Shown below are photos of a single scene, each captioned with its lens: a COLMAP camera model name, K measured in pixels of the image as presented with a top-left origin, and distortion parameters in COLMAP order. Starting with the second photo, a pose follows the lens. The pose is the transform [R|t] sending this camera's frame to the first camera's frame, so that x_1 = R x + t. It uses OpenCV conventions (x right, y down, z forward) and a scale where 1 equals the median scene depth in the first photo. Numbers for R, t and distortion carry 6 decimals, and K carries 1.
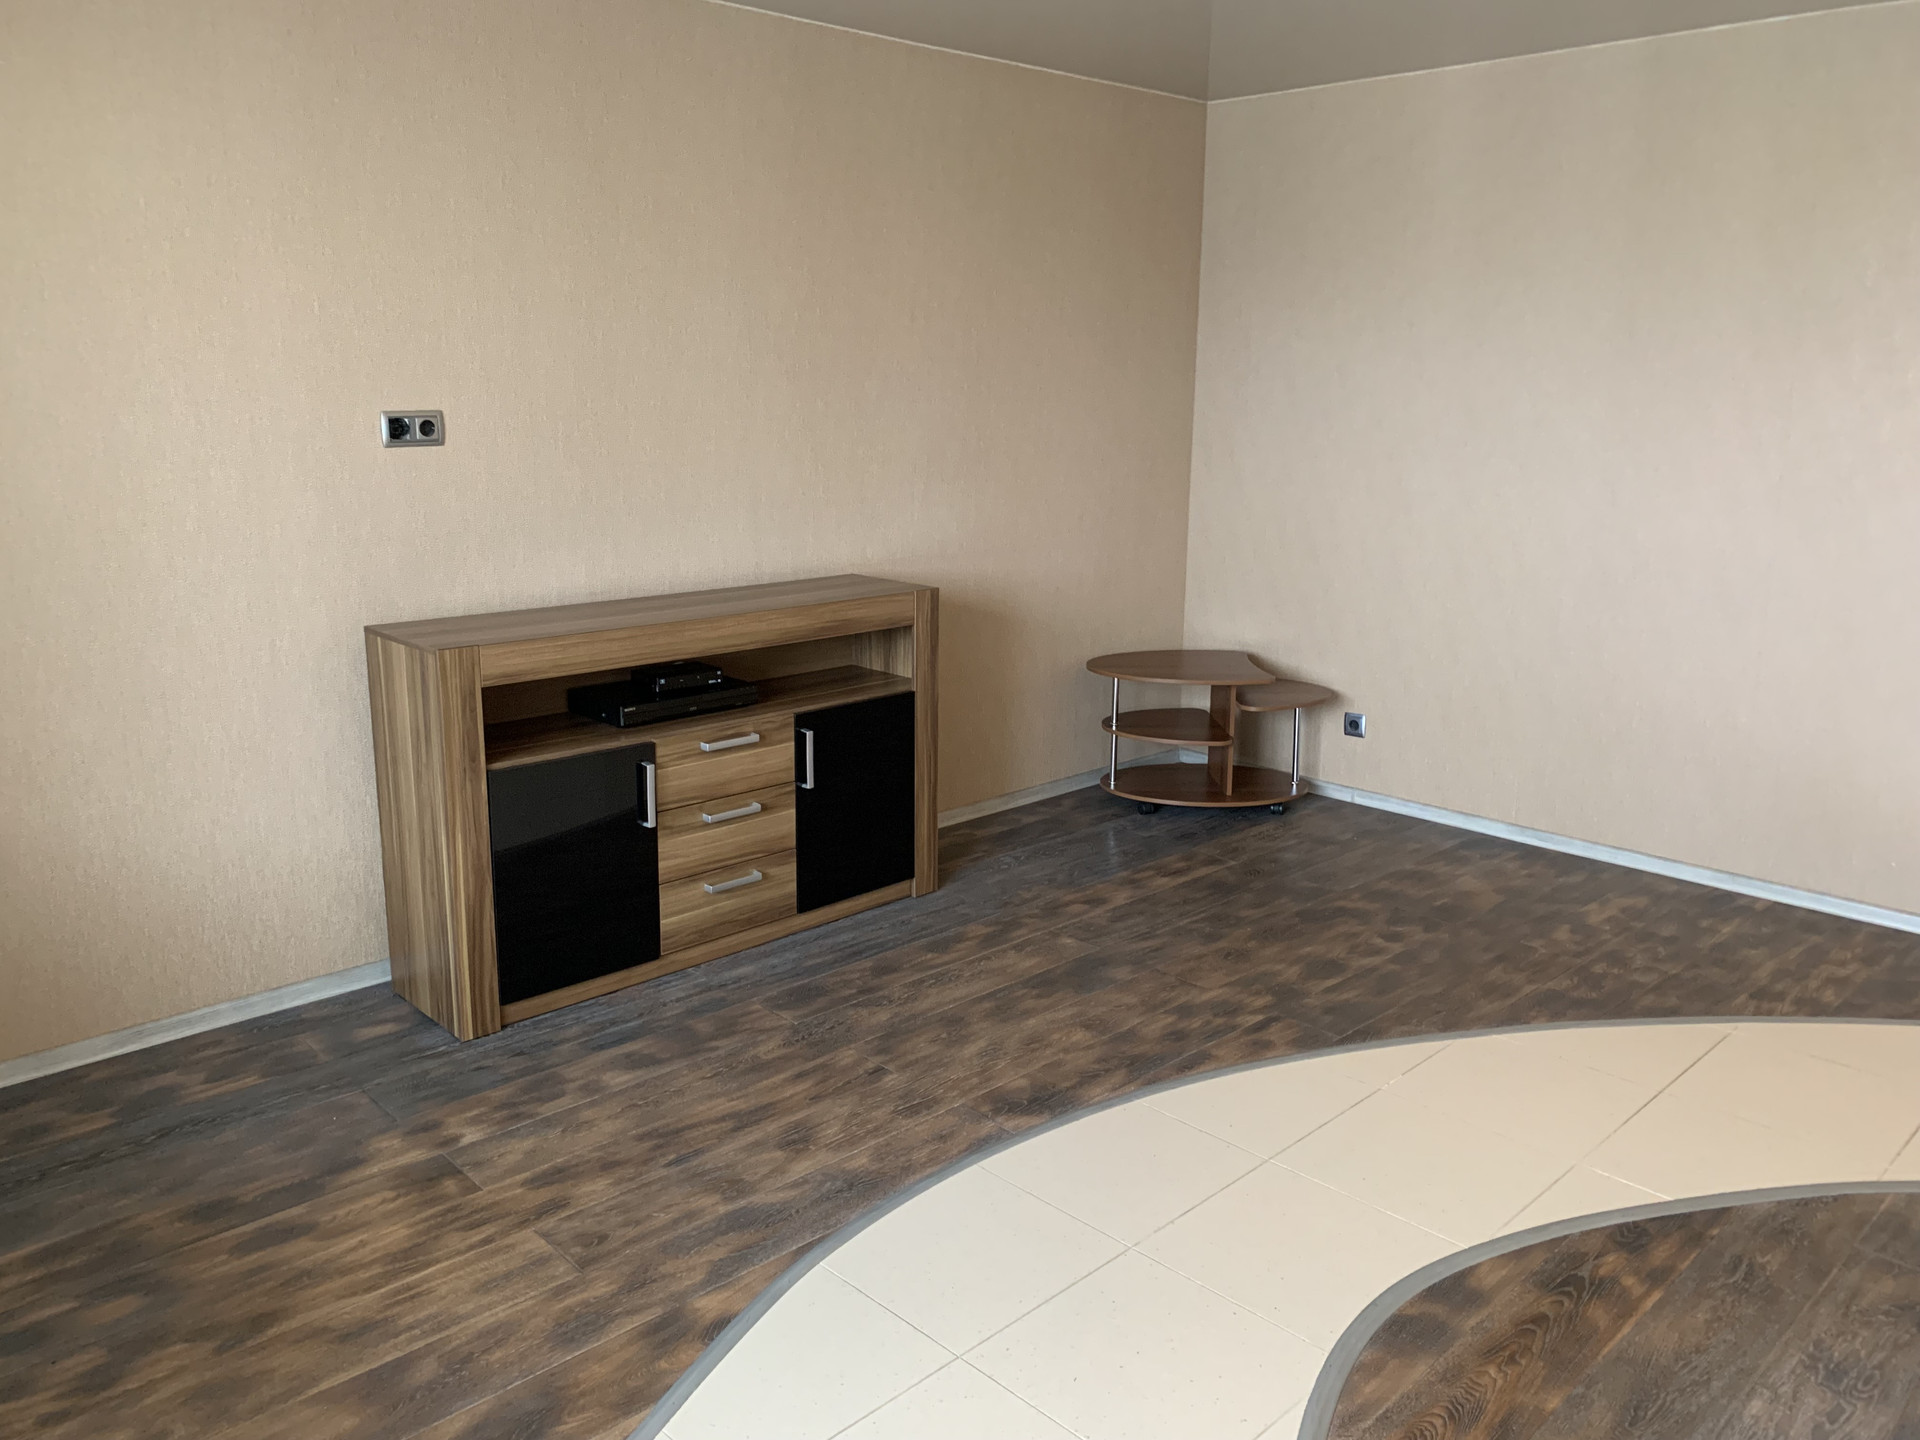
lens RADIAL K [[1446.8, 0, 954.9], [0, 1446.8, 711.9], [0, 0, 1]] dist [0.103750, -0.168095]
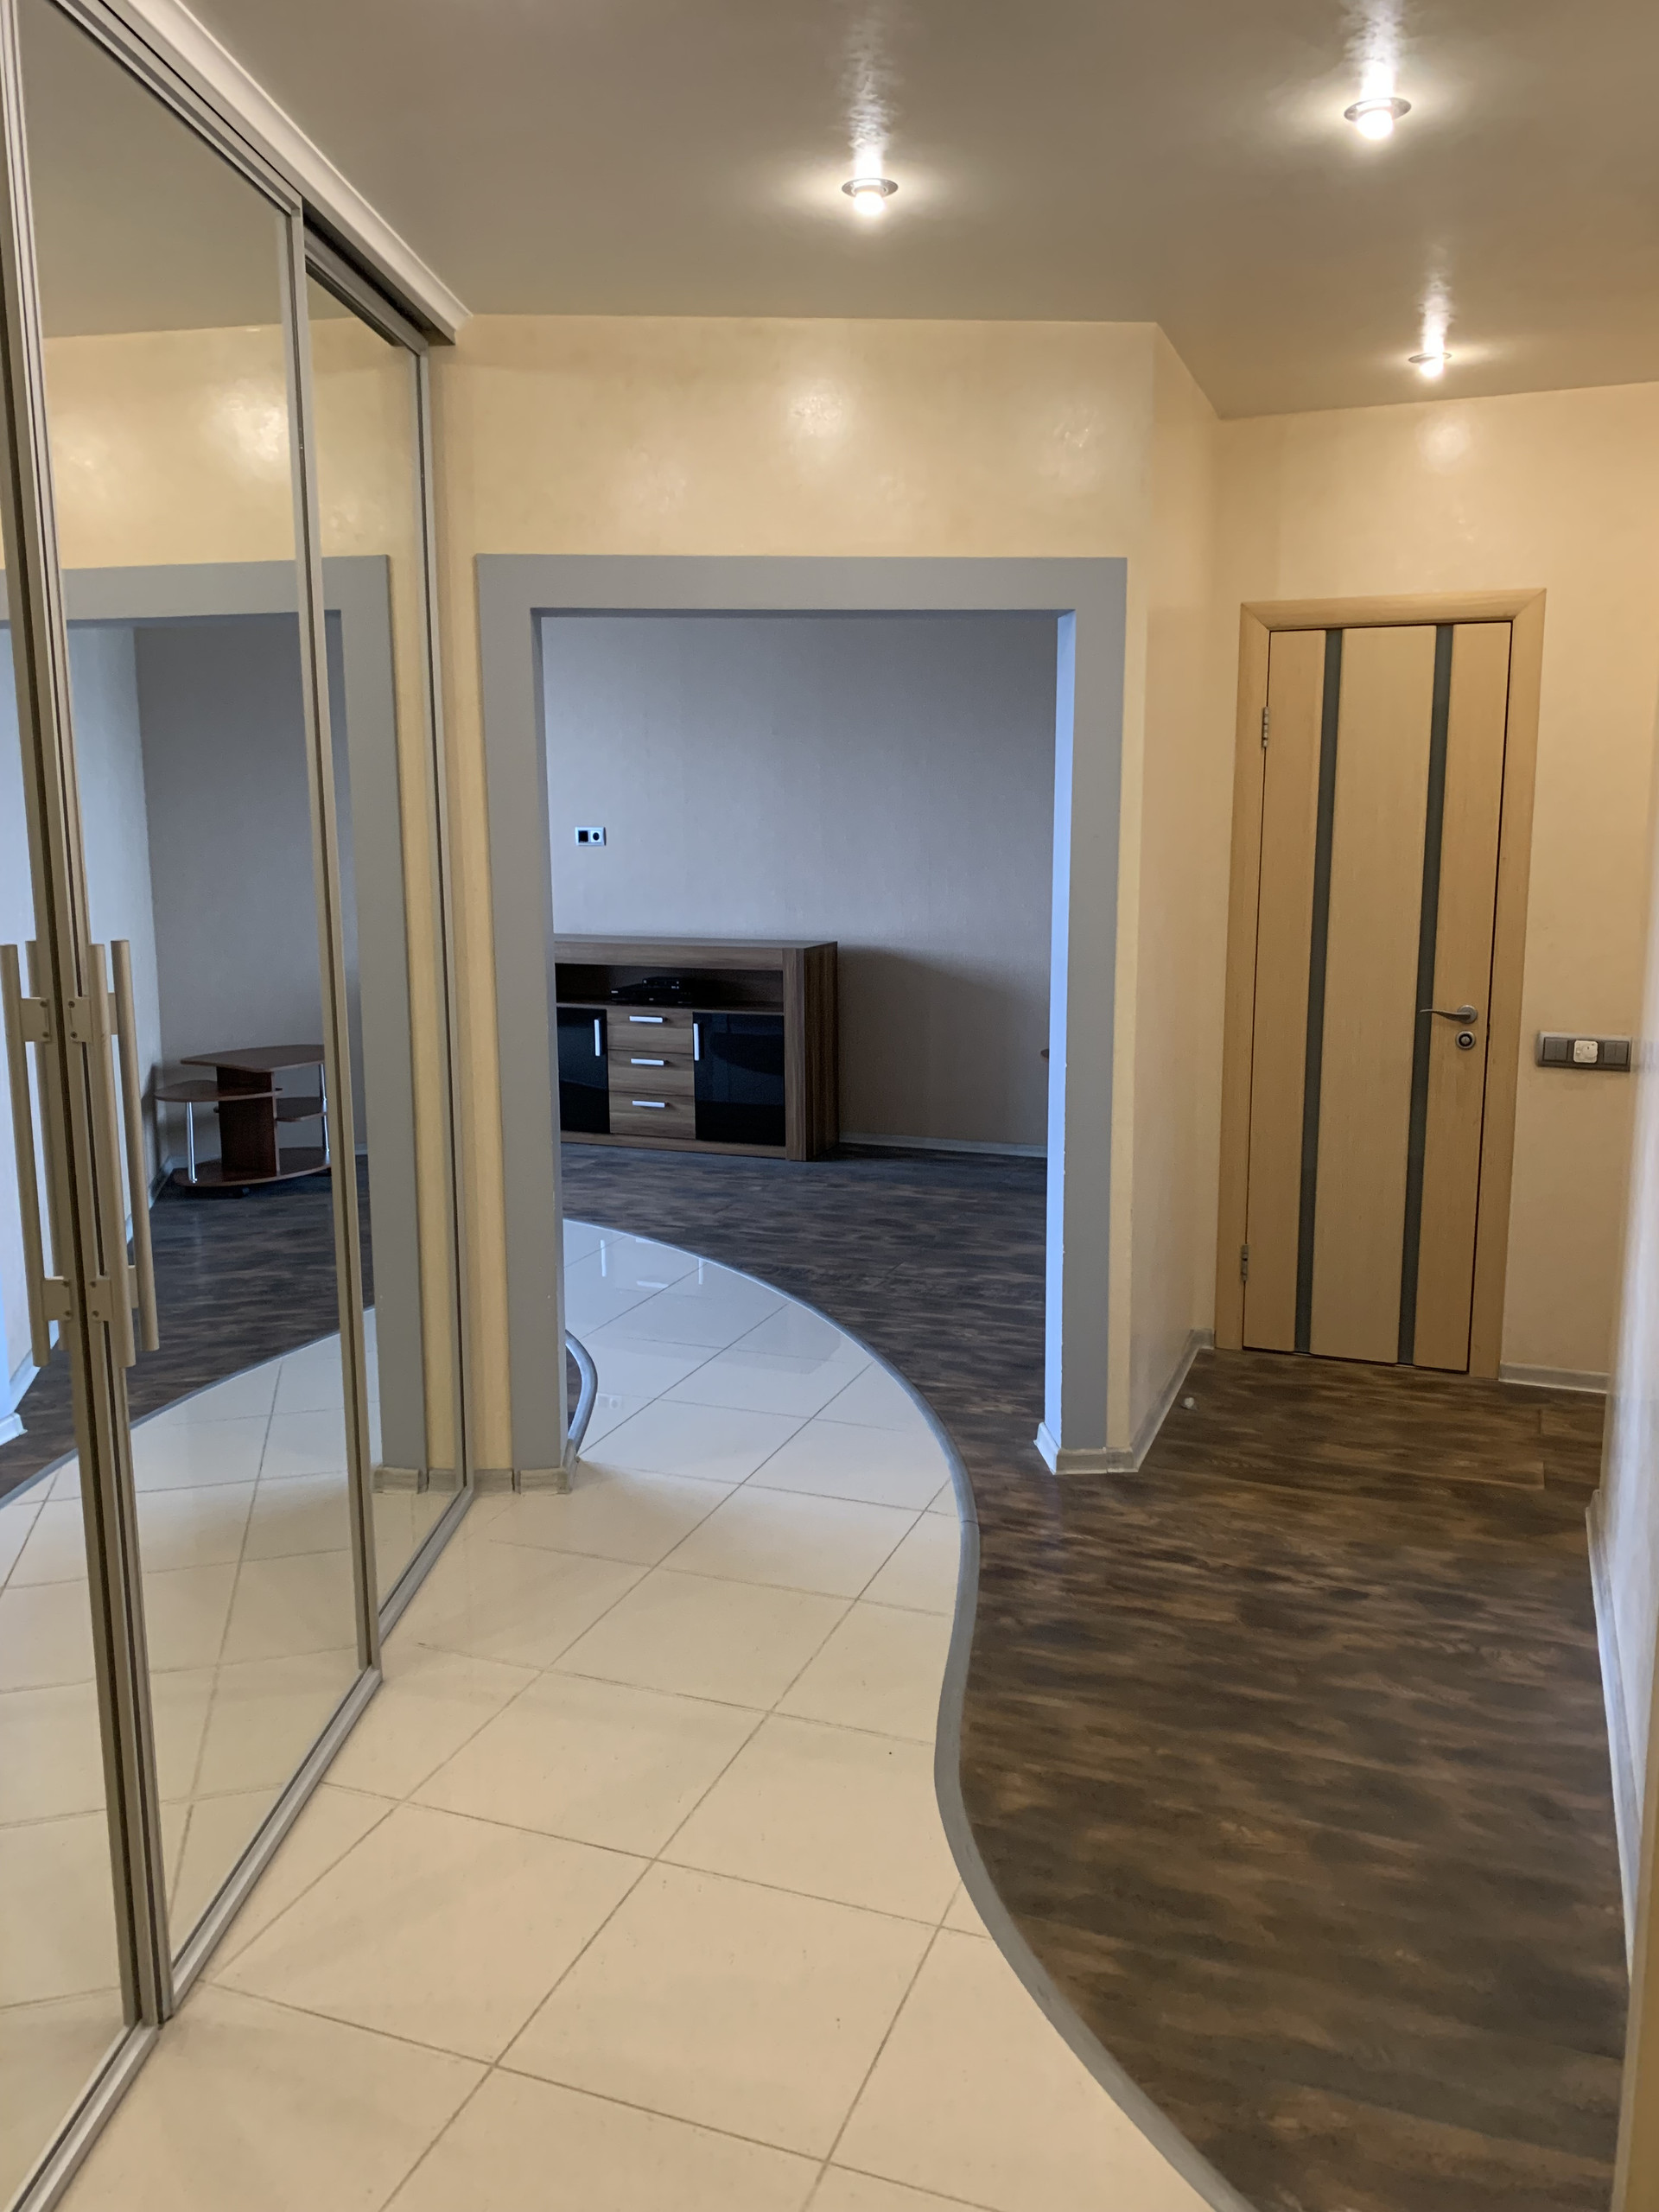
lens RADIAL K [[1687.0, 0, 850.2], [0, 1687.0, 1108.0], [0, 0, 1]] dist [0.006352, -0.003143]
pose [[0.425624, 0.151838, -0.892070, 1.825567], [-0.195395, 0.977986, 0.073235, -0.072351], [0.883552, 0.143135, 0.445923, 0.357874]]
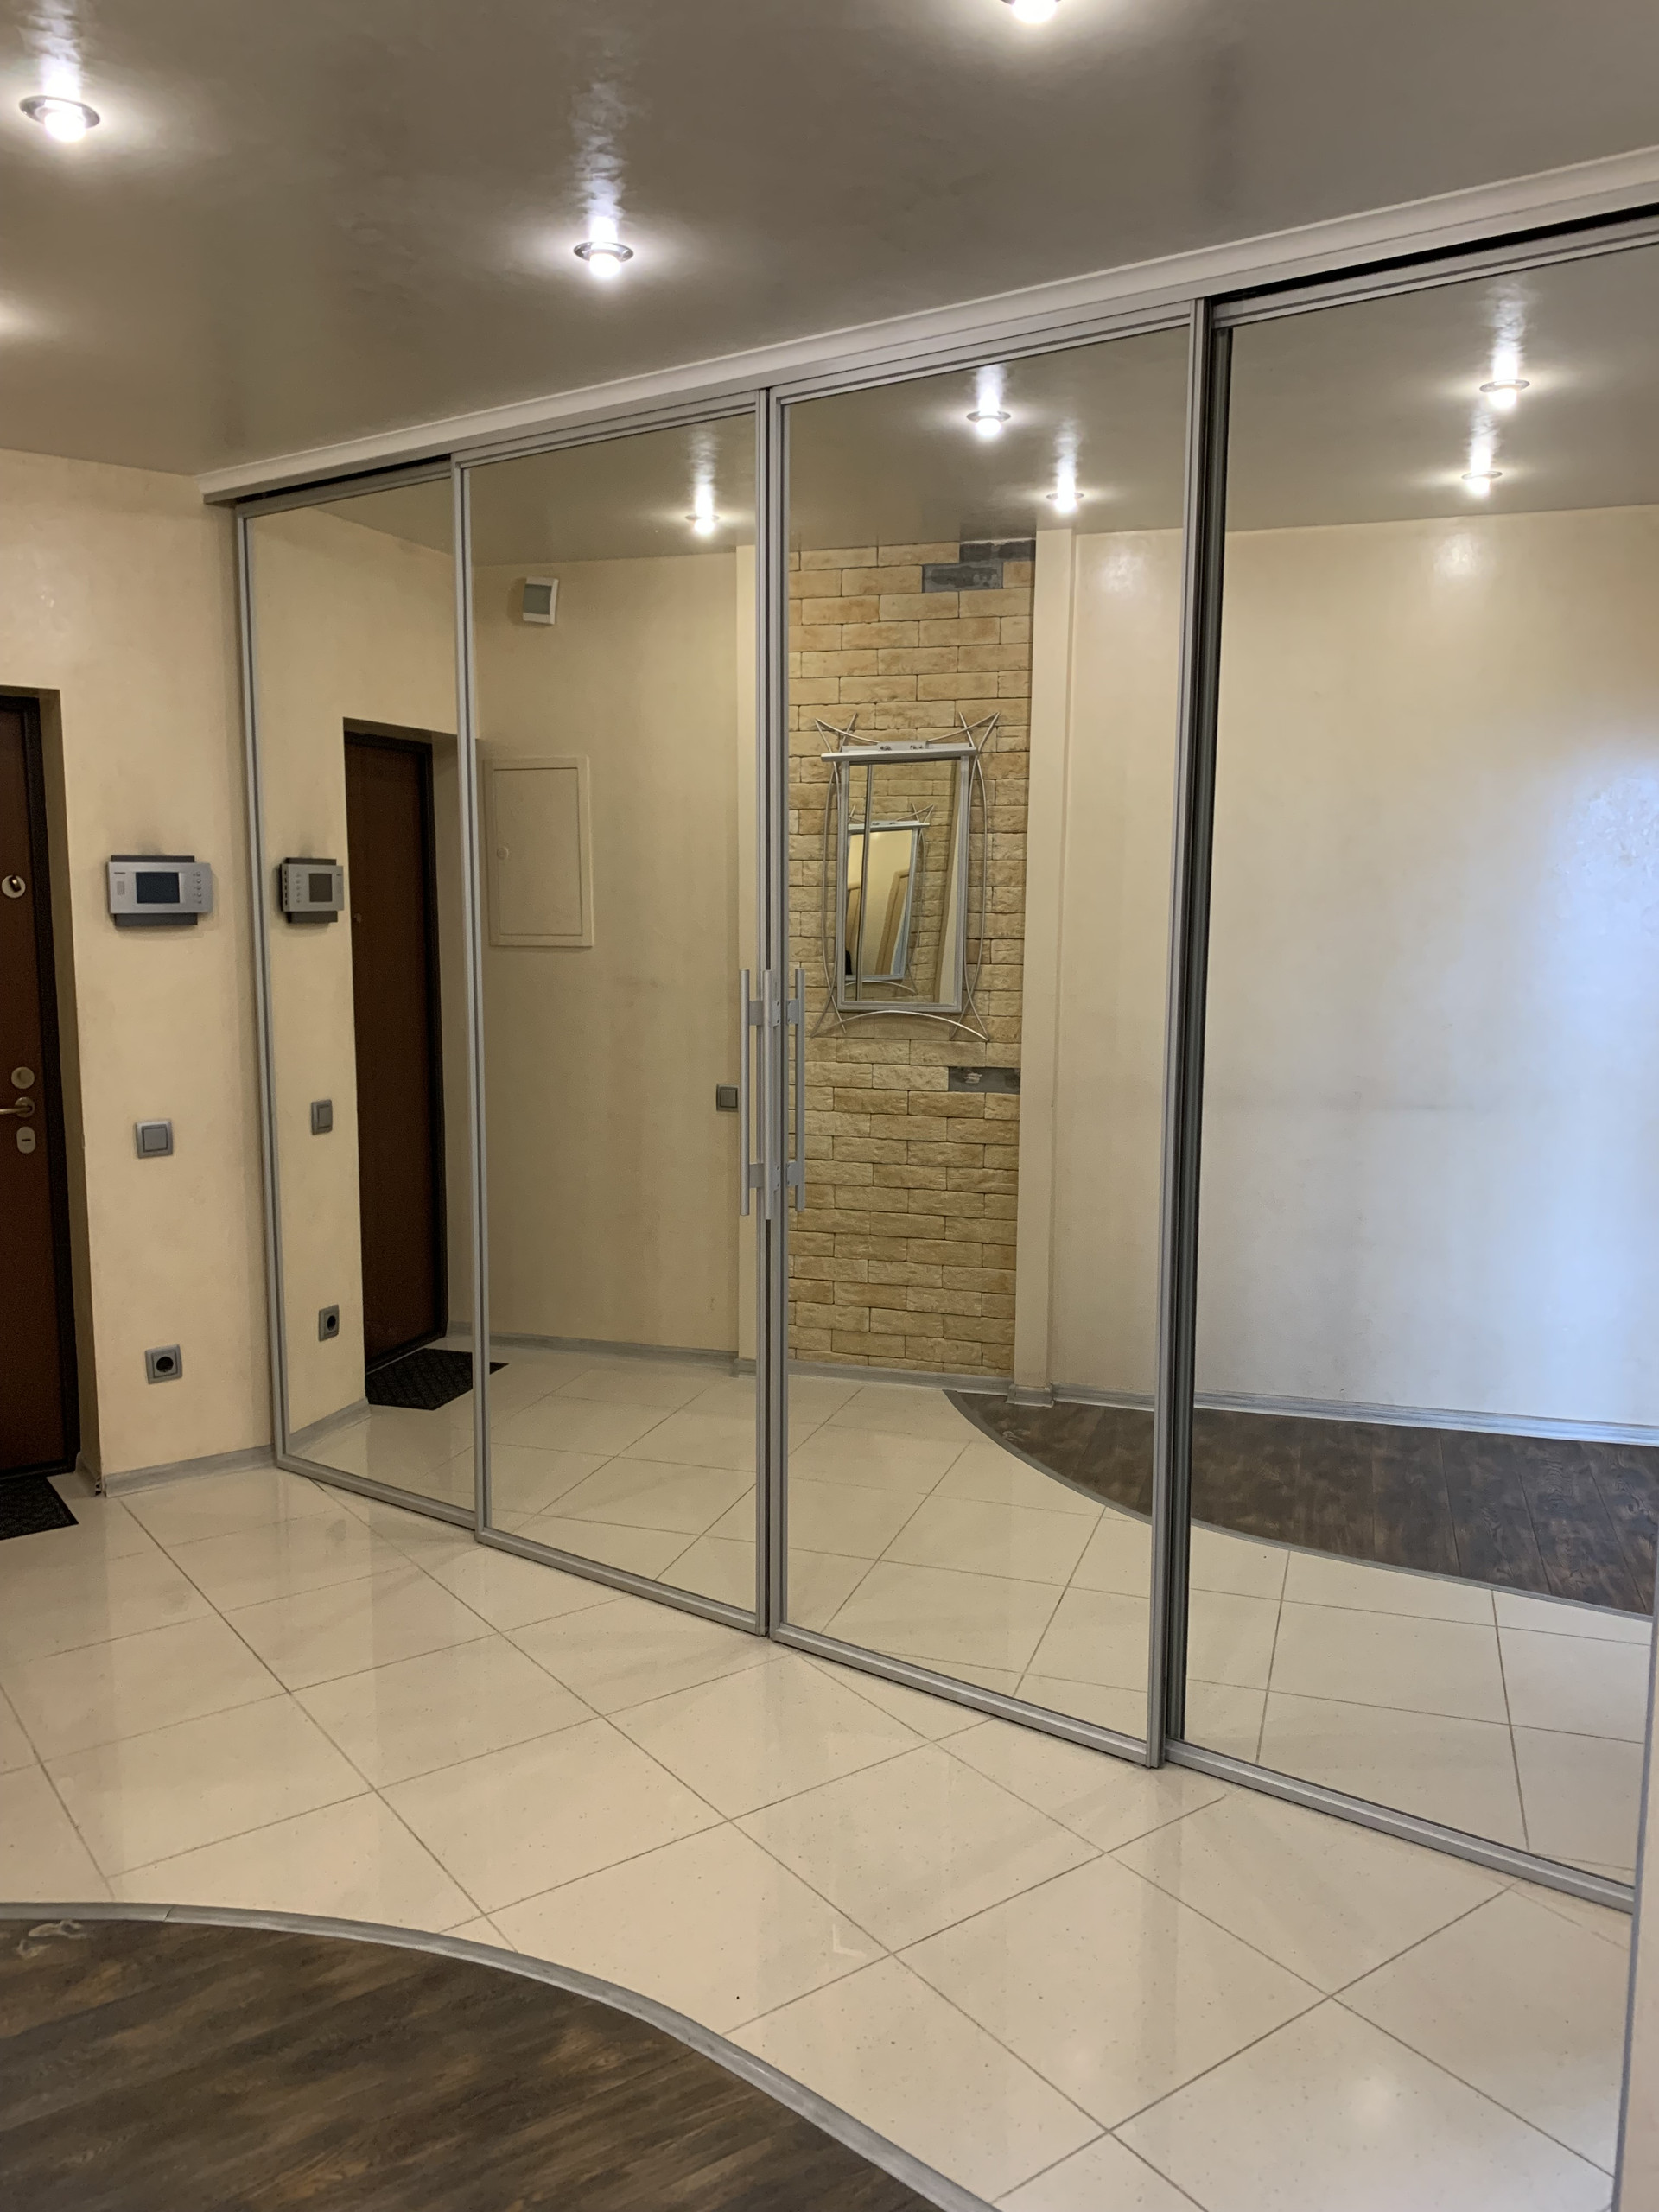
lens RADIAL K [[1708.3, 0, 837.0], [0, 1708.3, 1123.8], [0, 0, 1]] dist [0.080674, -0.078633]
pose [[-0.989119, -0.032247, 0.143542, 1.062781], [0.021115, 0.934466, 0.355426, -0.294487], [-0.145597, 0.354590, -0.923617, 1.264099]]
